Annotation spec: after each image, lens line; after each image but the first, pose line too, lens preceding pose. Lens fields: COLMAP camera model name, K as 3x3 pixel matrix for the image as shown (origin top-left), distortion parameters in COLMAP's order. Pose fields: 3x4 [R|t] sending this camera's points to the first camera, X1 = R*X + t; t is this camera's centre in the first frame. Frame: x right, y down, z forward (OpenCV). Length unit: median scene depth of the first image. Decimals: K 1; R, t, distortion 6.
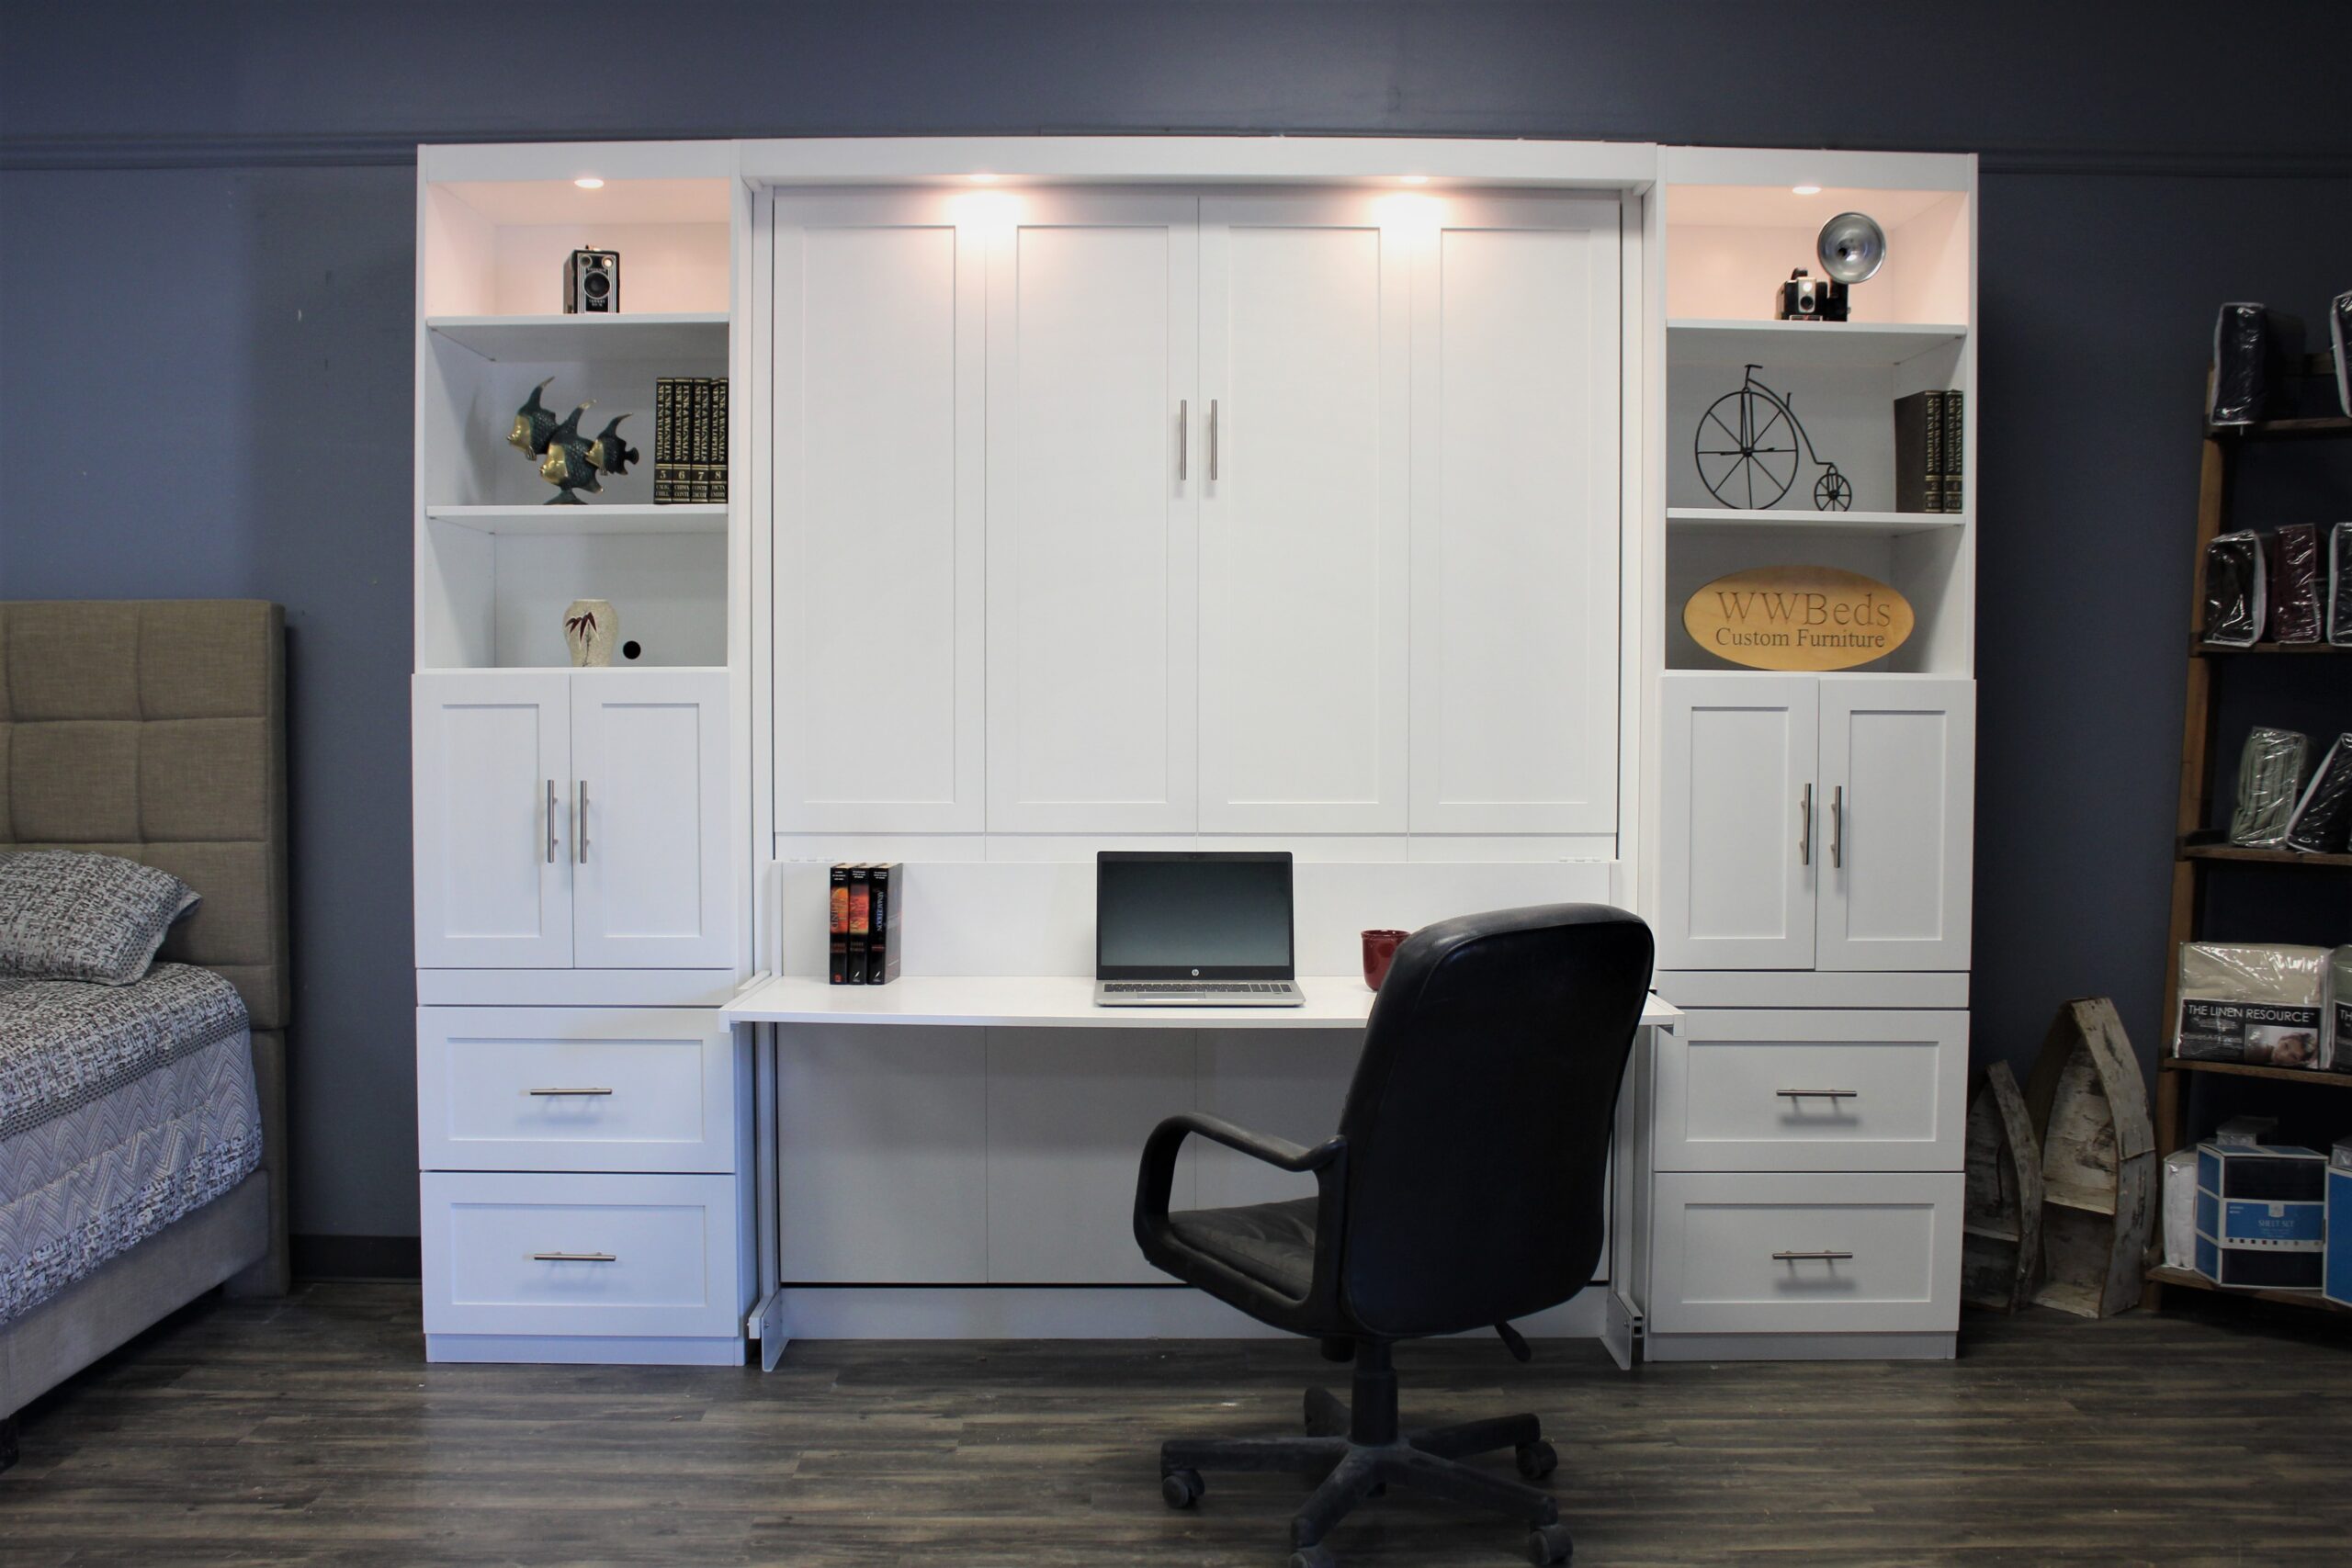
lens RADIAL K [[2225.1, 0, 1145.5], [0, 2225.1, 758.2], [0, 0, 1]] dist [-0.143533, 0.146111]
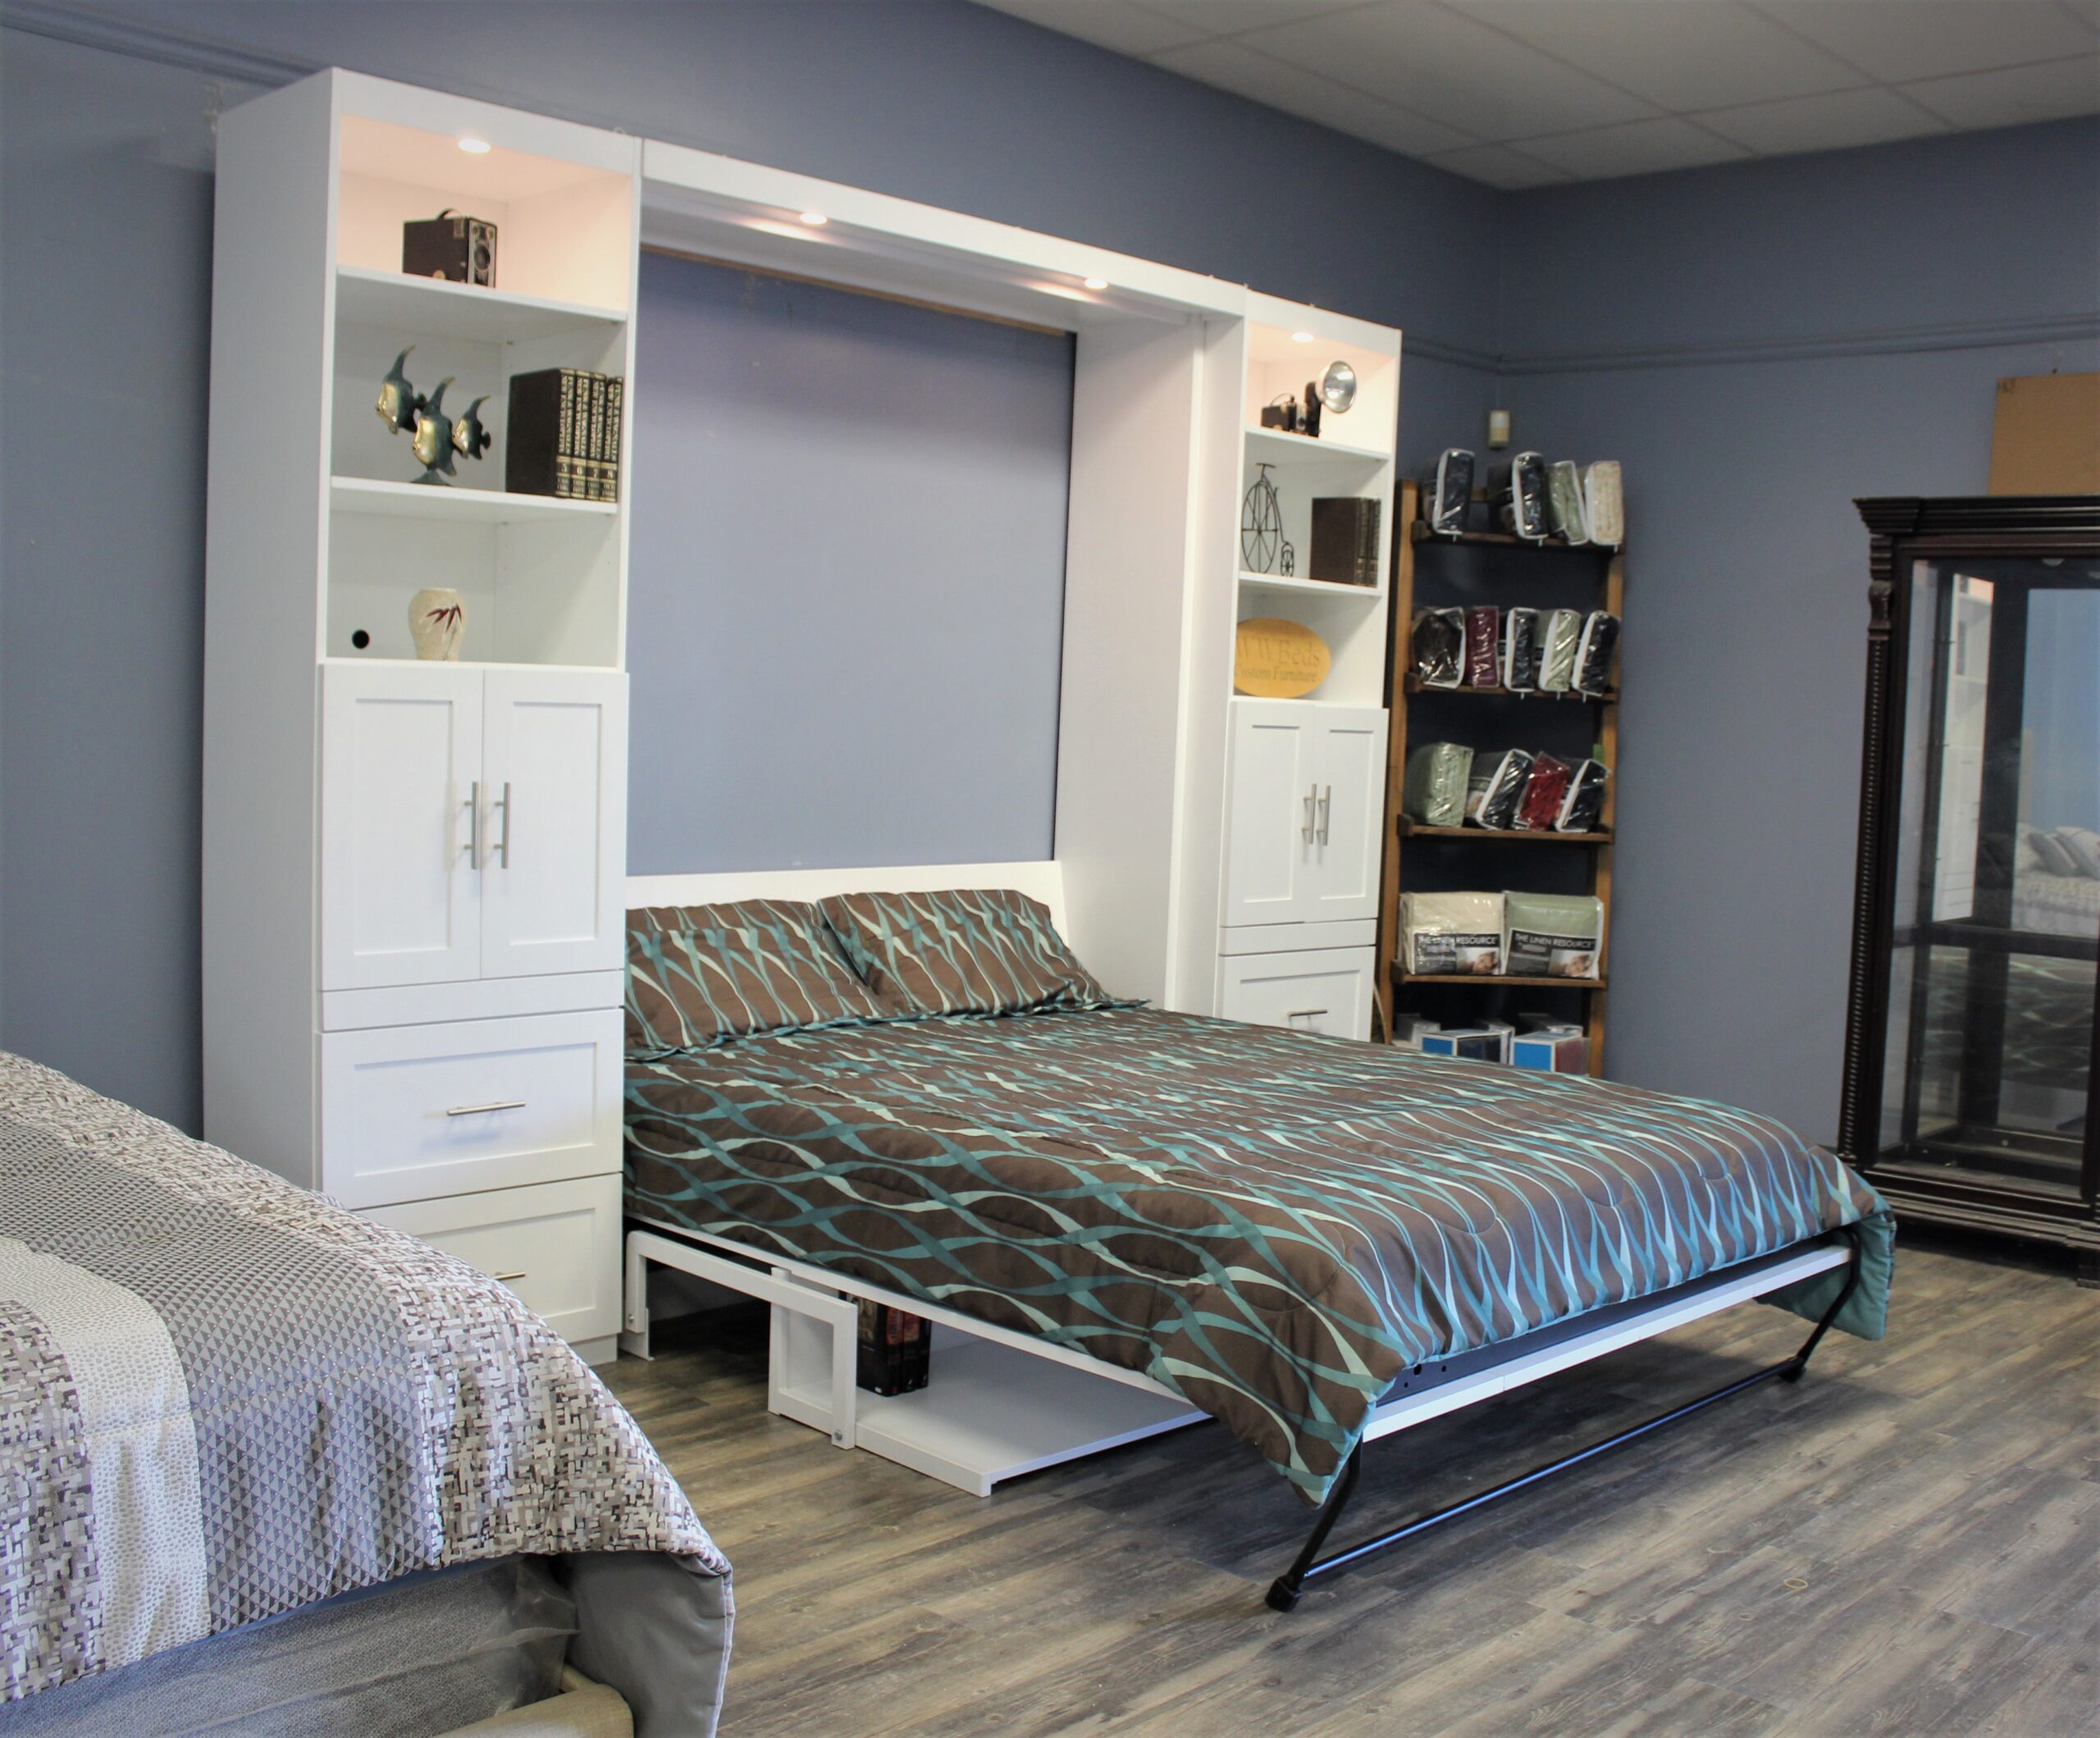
lens RADIAL K [[2193.4, 0, 1152.9], [0, 2193.4, 858.9], [0, 0, 1]] dist [-0.152238, 0.113294]
pose [[0.683891, -0.025994, 0.729121, -0.730520], [-0.015879, 0.998598, 0.050495, -0.008514], [-0.729412, -0.046111, 0.682519, 0.149358]]
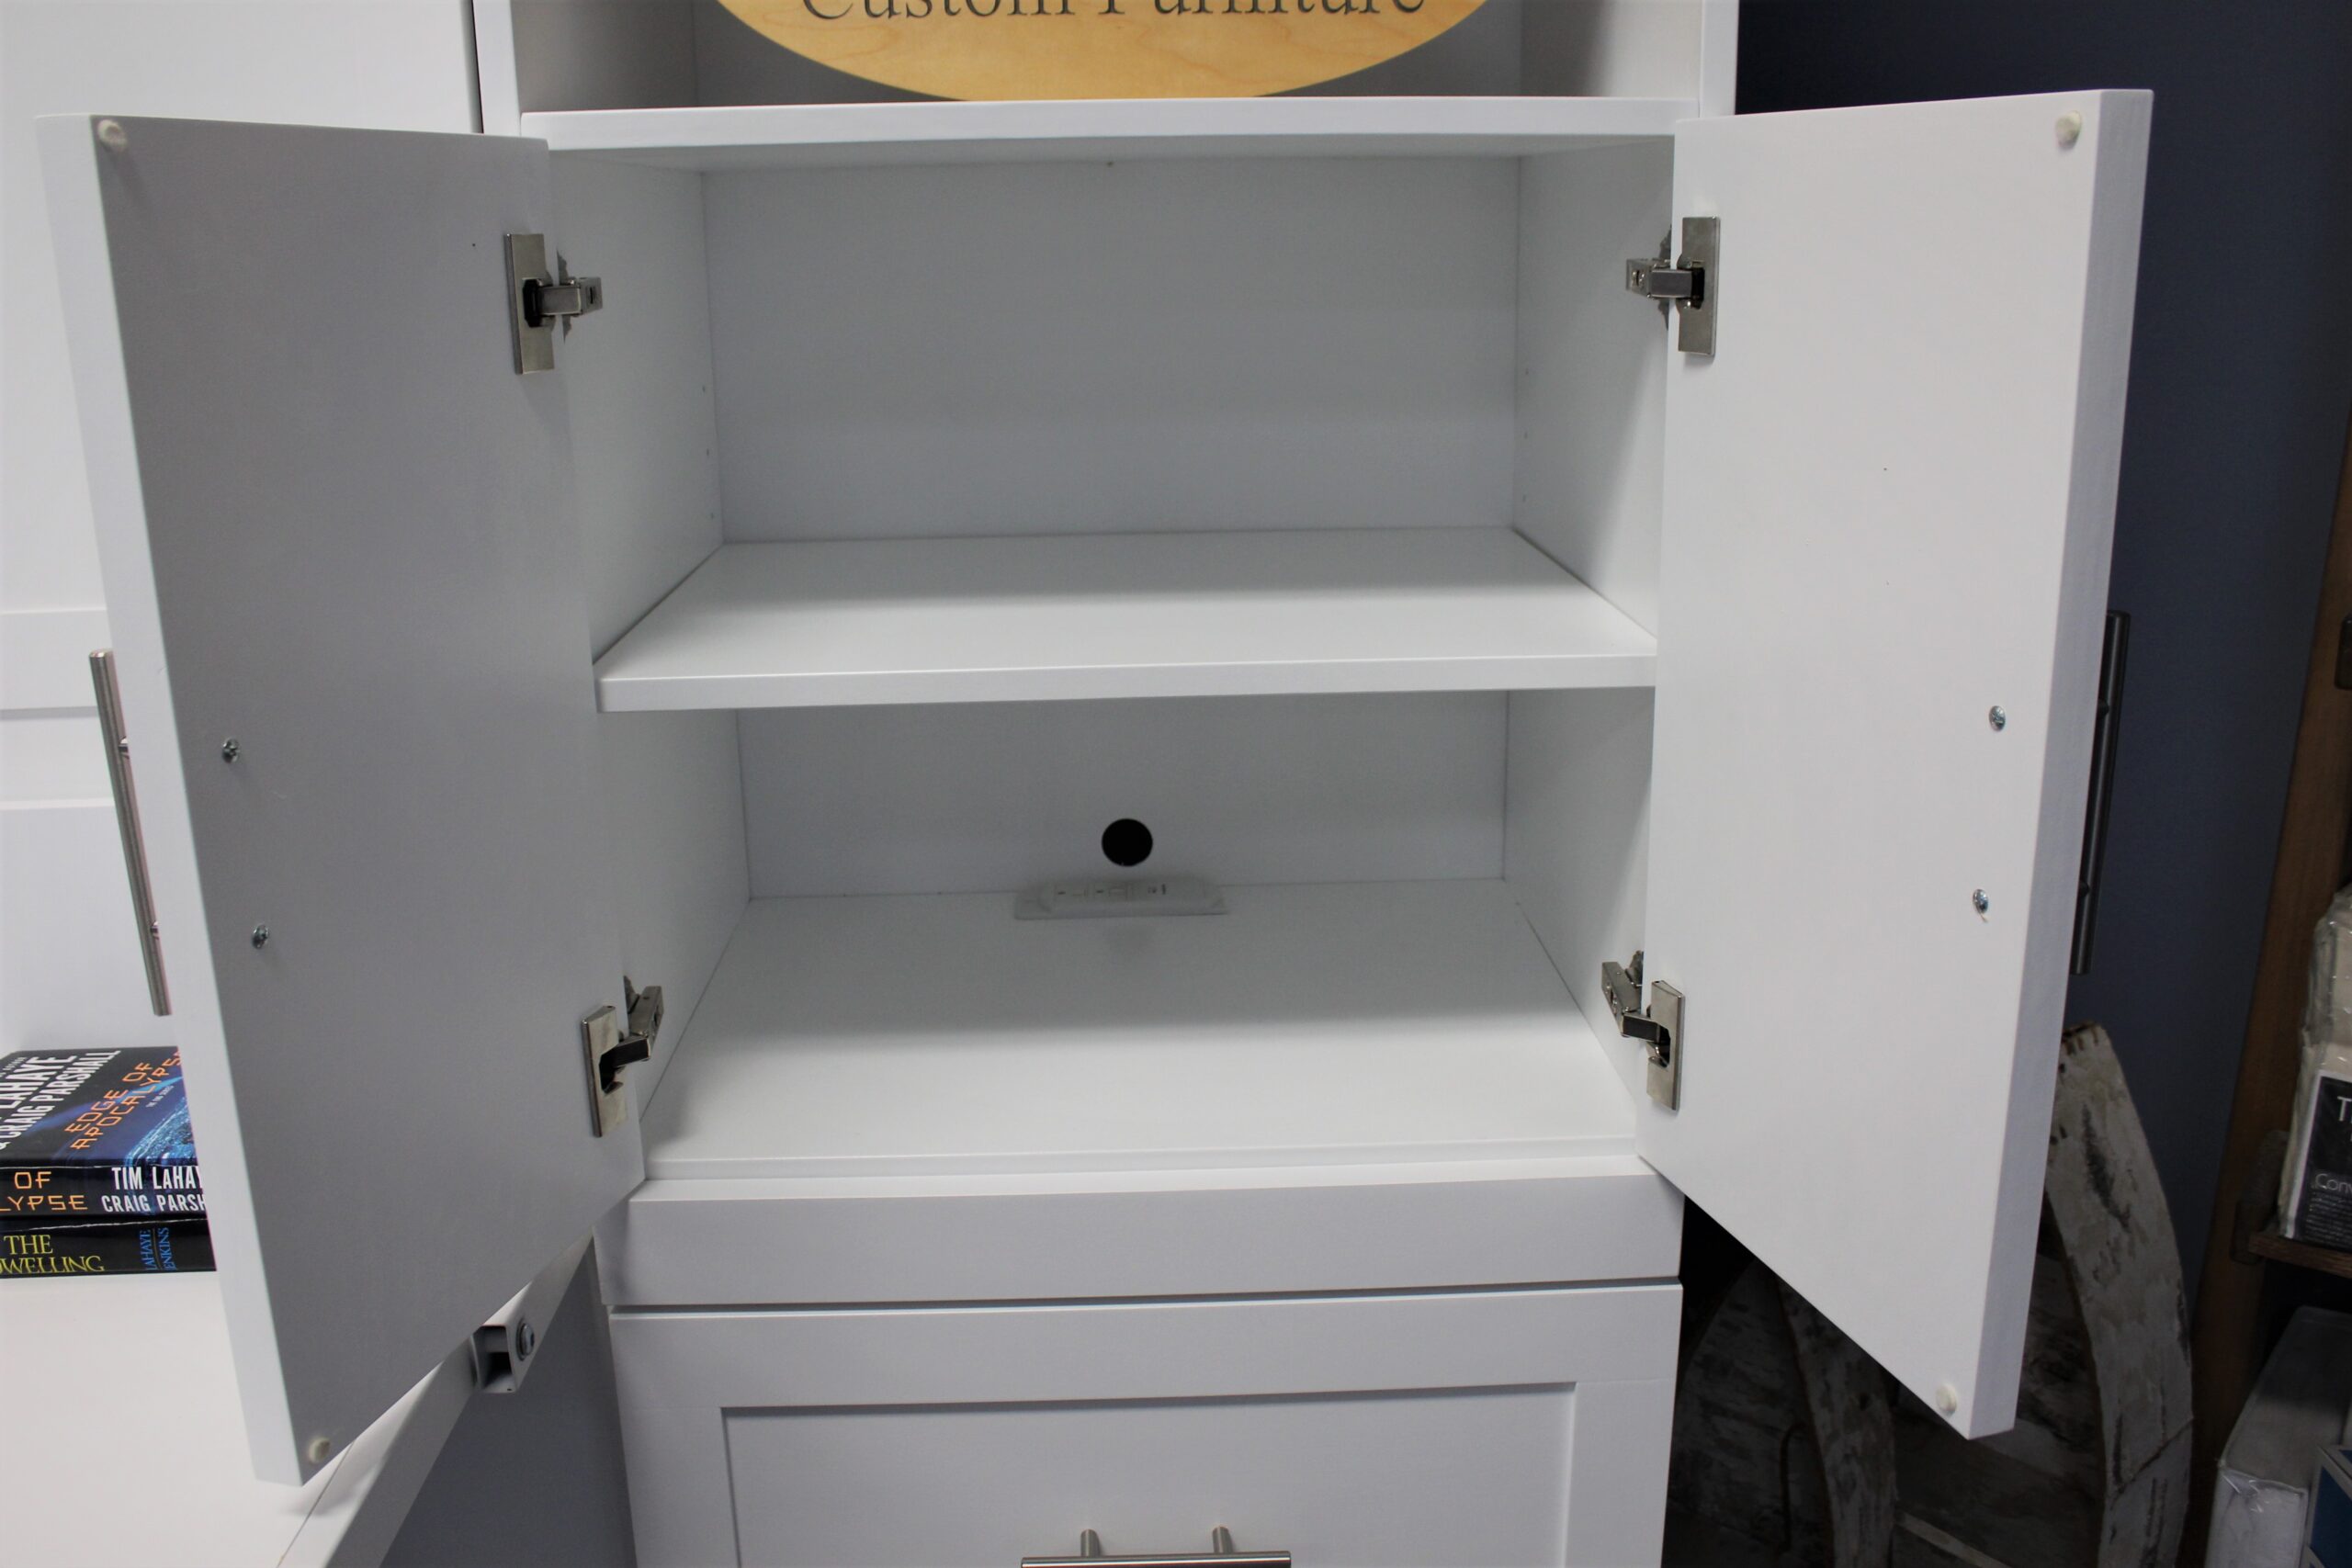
lens RADIAL K [[1983.2, 0, 1171.5], [0, 1983.2, 759.1], [0, 0, 1]] dist [-0.169143, 0.155925]
pose [[0.999460, -0.027535, 0.017913, 0.302575], [0.022563, 0.971777, 0.234819, -0.017866], [-0.023874, -0.234288, 0.971874, 0.755015]]
